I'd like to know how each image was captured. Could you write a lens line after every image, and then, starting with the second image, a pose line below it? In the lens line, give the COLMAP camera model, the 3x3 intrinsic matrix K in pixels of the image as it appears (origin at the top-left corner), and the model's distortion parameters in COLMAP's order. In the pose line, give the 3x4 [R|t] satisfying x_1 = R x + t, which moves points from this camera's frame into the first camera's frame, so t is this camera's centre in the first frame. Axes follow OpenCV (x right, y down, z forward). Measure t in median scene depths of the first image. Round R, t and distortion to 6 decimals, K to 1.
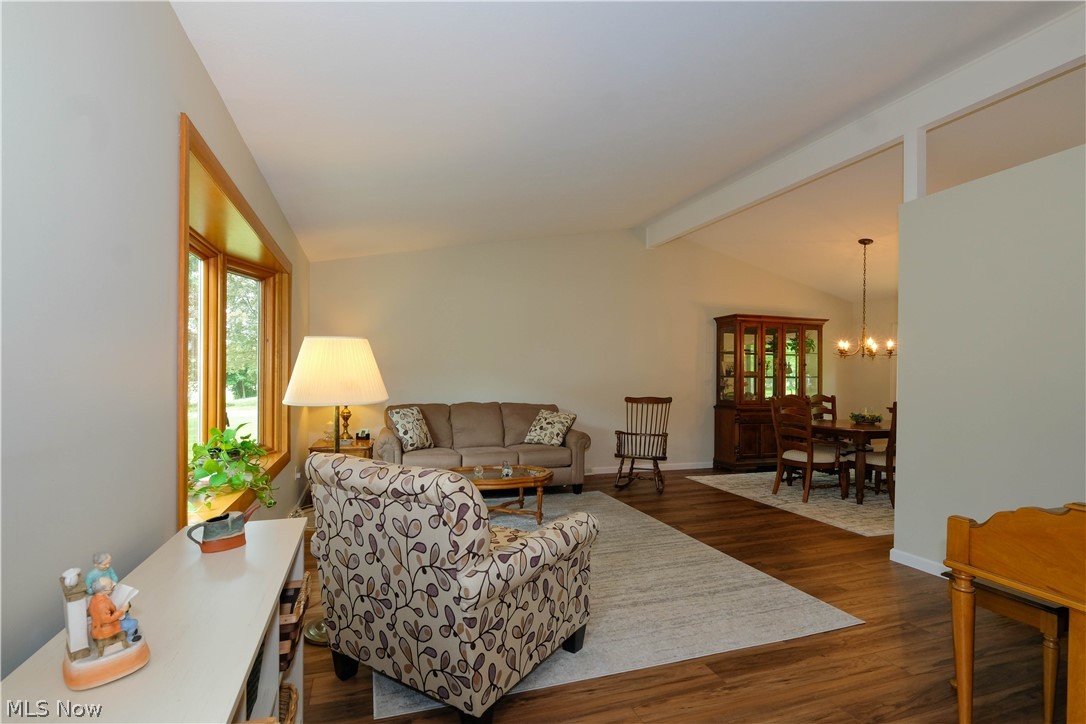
lens RADIAL K [[510.2, 0, 570.4], [0, 510.2, 379.2], [0, 0, 1]] dist [-0.000566, -0.000090]
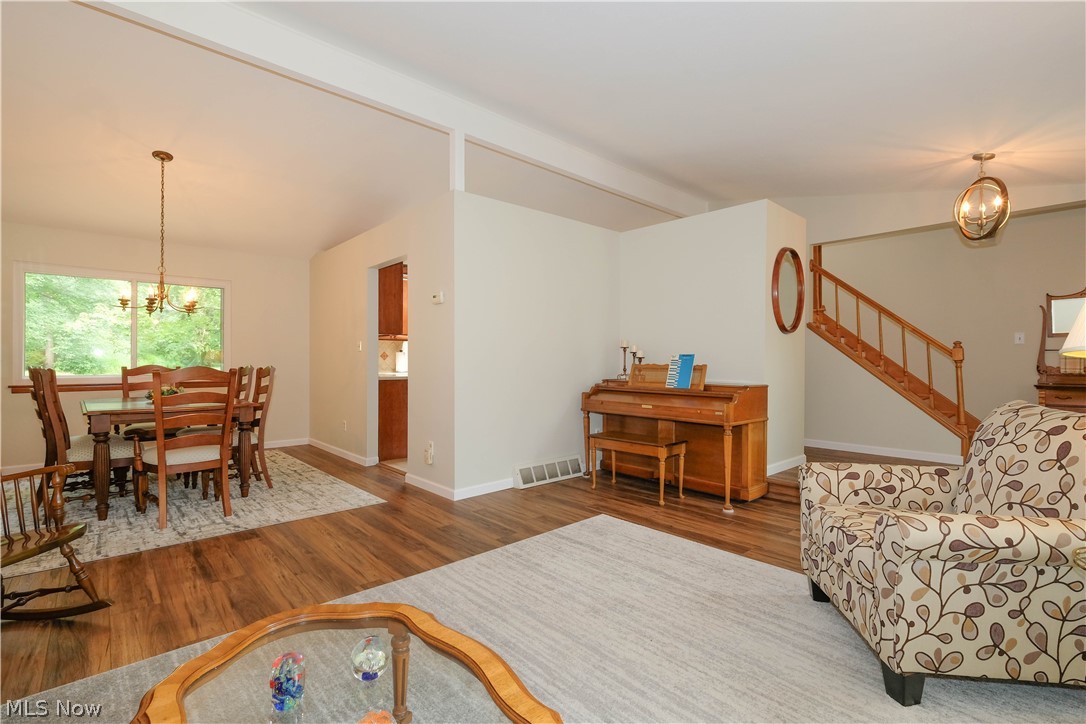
lens RADIAL K [[494.0, 0, 544.4], [0, 494.0, 358.5], [0, 0, 1]] dist [-0.002282, -0.000750]
pose [[-0.337125, -0.012645, 0.941375, -0.280898], [-0.000094, 0.999910, 0.013397, 0.014059], [-0.941460, 0.004428, -0.337096, 0.709072]]
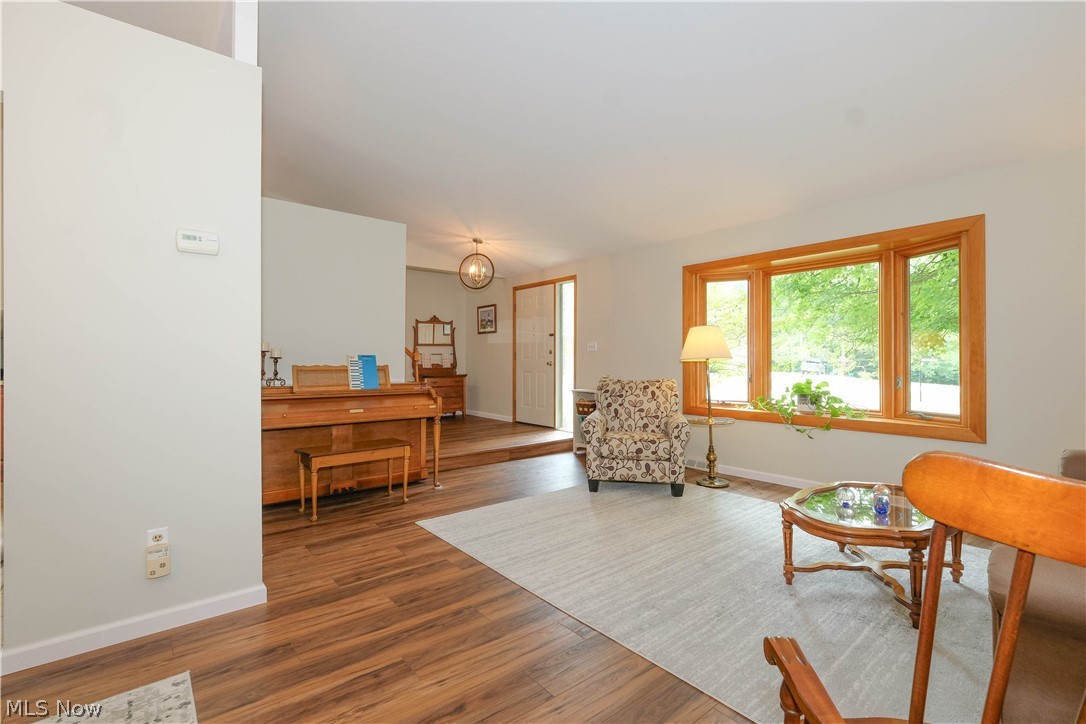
lens RADIAL K [[494.0, 0, 544.4], [0, 494.0, 358.5], [0, 0, 1]] dist [-0.002282, -0.000750]
pose [[-0.956535, -0.016483, -0.291150, 0.278845], [-0.016903, 0.999857, -0.001071, 0.018639], [0.291126, 0.003897, -0.956677, 1.030194]]
